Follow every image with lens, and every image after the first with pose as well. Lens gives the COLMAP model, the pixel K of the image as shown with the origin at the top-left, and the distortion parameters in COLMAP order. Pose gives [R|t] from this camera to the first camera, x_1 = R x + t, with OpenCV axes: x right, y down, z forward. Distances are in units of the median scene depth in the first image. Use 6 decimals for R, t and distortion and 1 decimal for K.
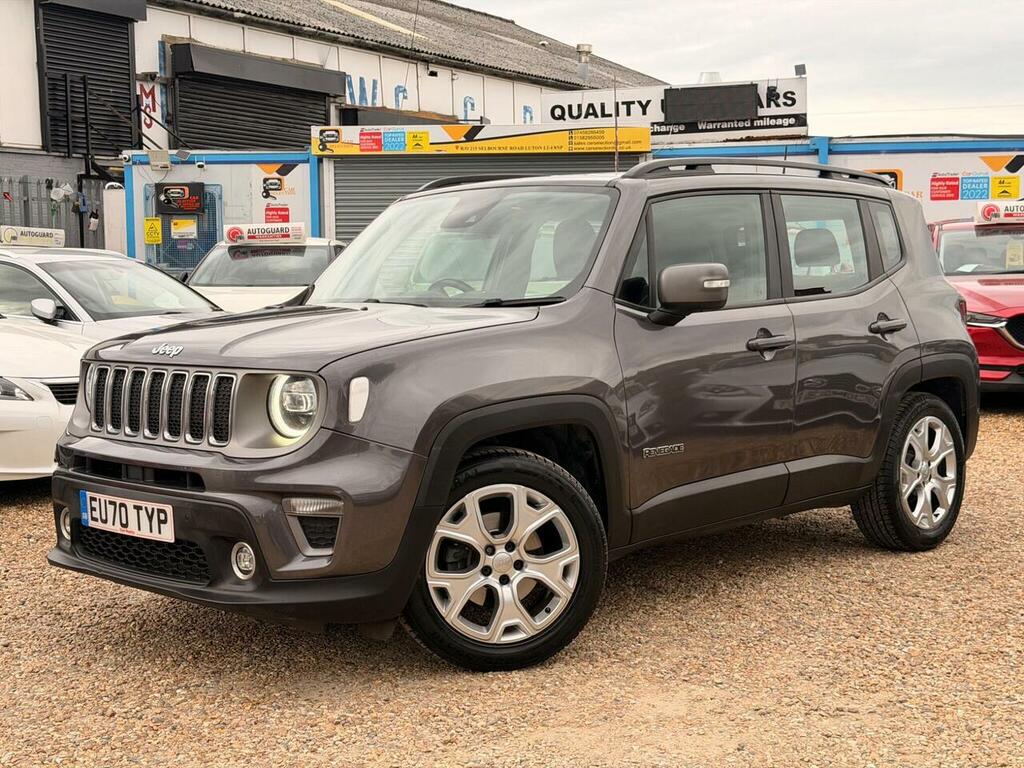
lens RADIAL K [[1424.8, 0, 500.4], [0, 1424.8, 384.8], [0, 0, 1]] dist [0.219548, -0.437580]
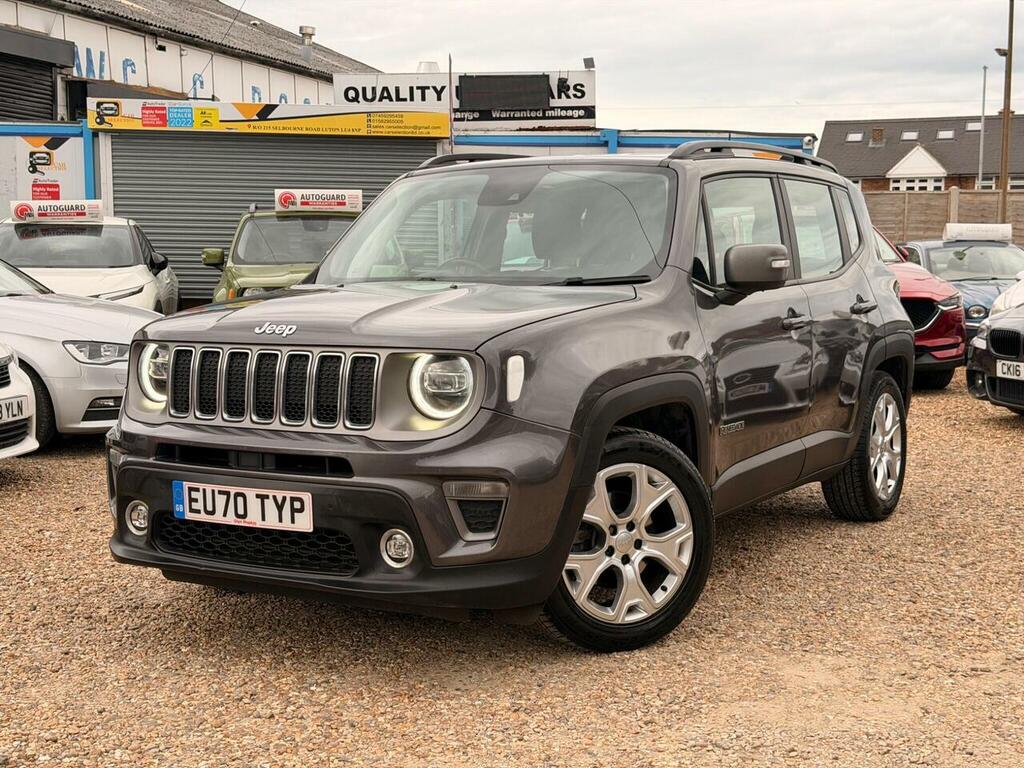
lens RADIAL K [[1424.8, 0, 500.4], [0, 1424.8, 384.8], [0, 0, 1]] dist [0.219548, -0.437580]
pose [[0.973754, -0.011334, 0.227319, -0.099571], [0.009508, 0.999913, 0.009129, 0.001574], [-0.227403, -0.006728, 0.973777, 0.016575]]
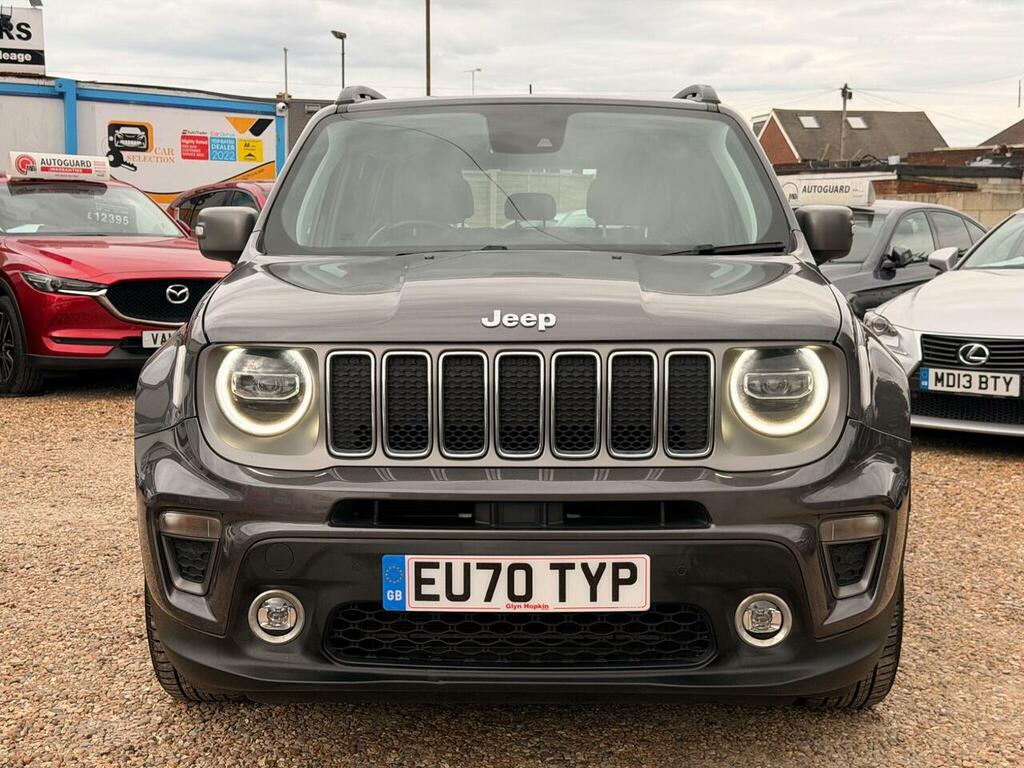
lens RADIAL K [[1424.8, 0, 500.4], [0, 1424.8, 384.8], [0, 0, 1]] dist [0.219548, -0.437580]
pose [[0.731807, -0.059733, 0.678889, -0.222959], [0.045205, 0.998212, 0.039100, -0.006924], [-0.680011, 0.002076, 0.733199, 0.176154]]
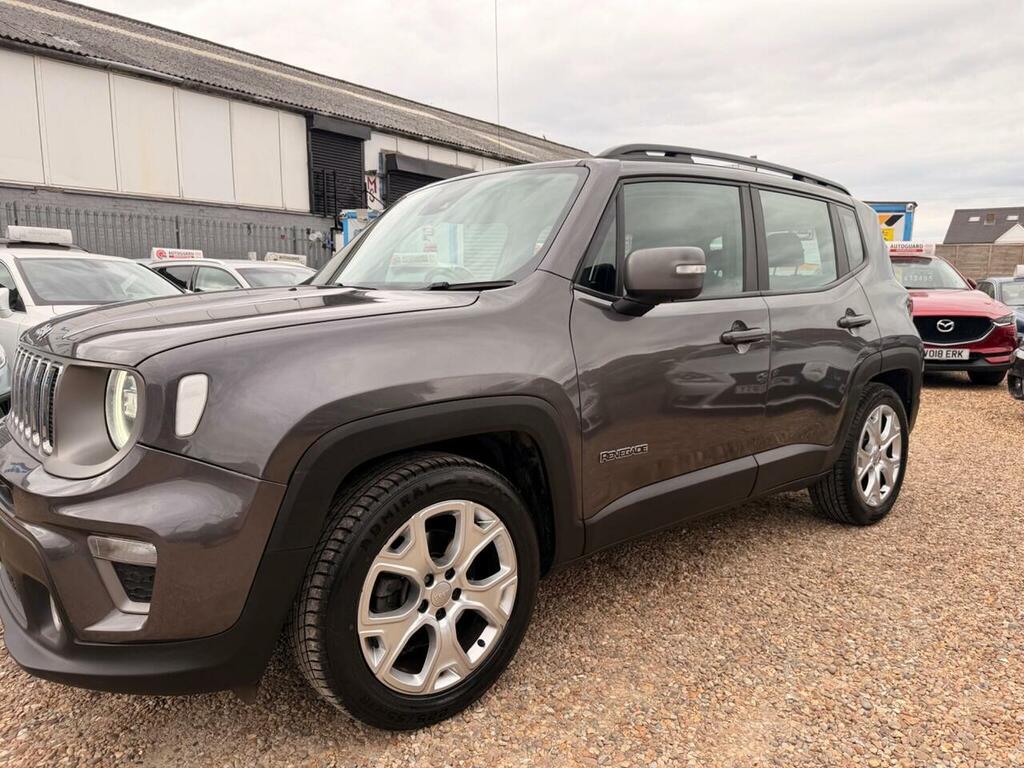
lens RADIAL K [[720.1, 0, 520.4], [0, 720.1, 389.9], [0, 0, 1]] dist [0.046253, -0.043287]
pose [[0.996009, 0.029282, -0.084313, 0.030748], [-0.024340, 0.997958, 0.059055, -0.007164], [0.085870, -0.056767, 0.994688, 0.194470]]
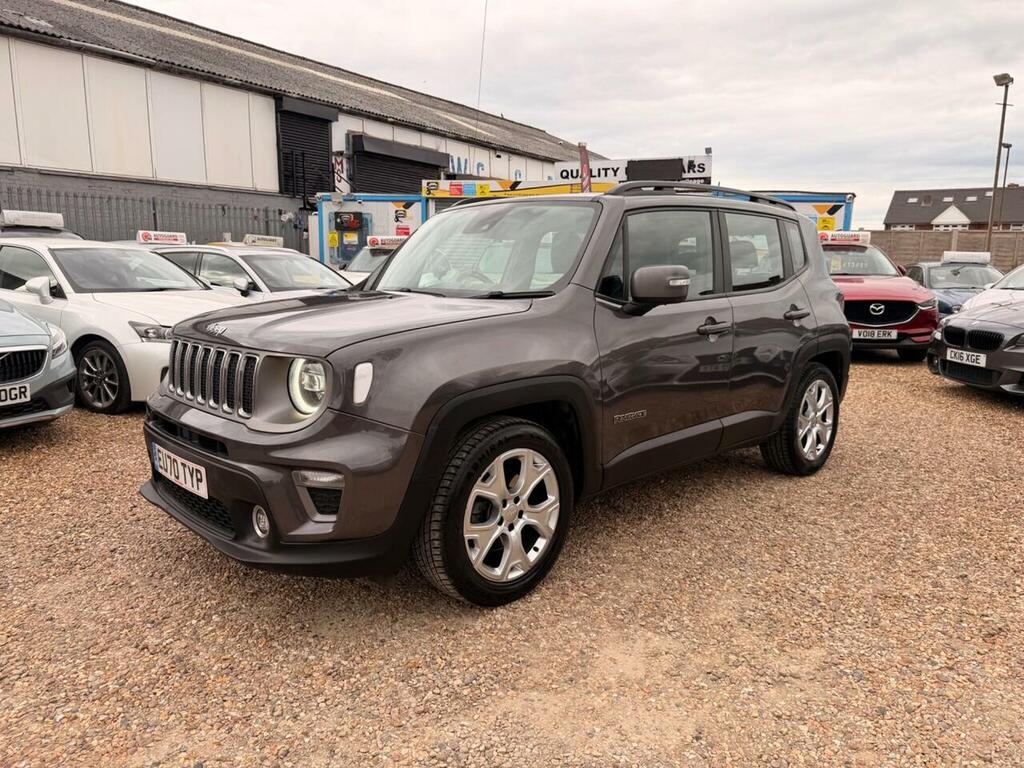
lens RADIAL K [[713.2, 0, 512.0], [0, 713.2, 384.0], [0, 0, 1]] dist [0.125492, -0.184321]
pose [[0.999203, 0.027063, -0.029359, 0.010166], [-0.024517, 0.996178, 0.083839, -0.011676], [0.031515, -0.083052, 0.996047, 0.135413]]
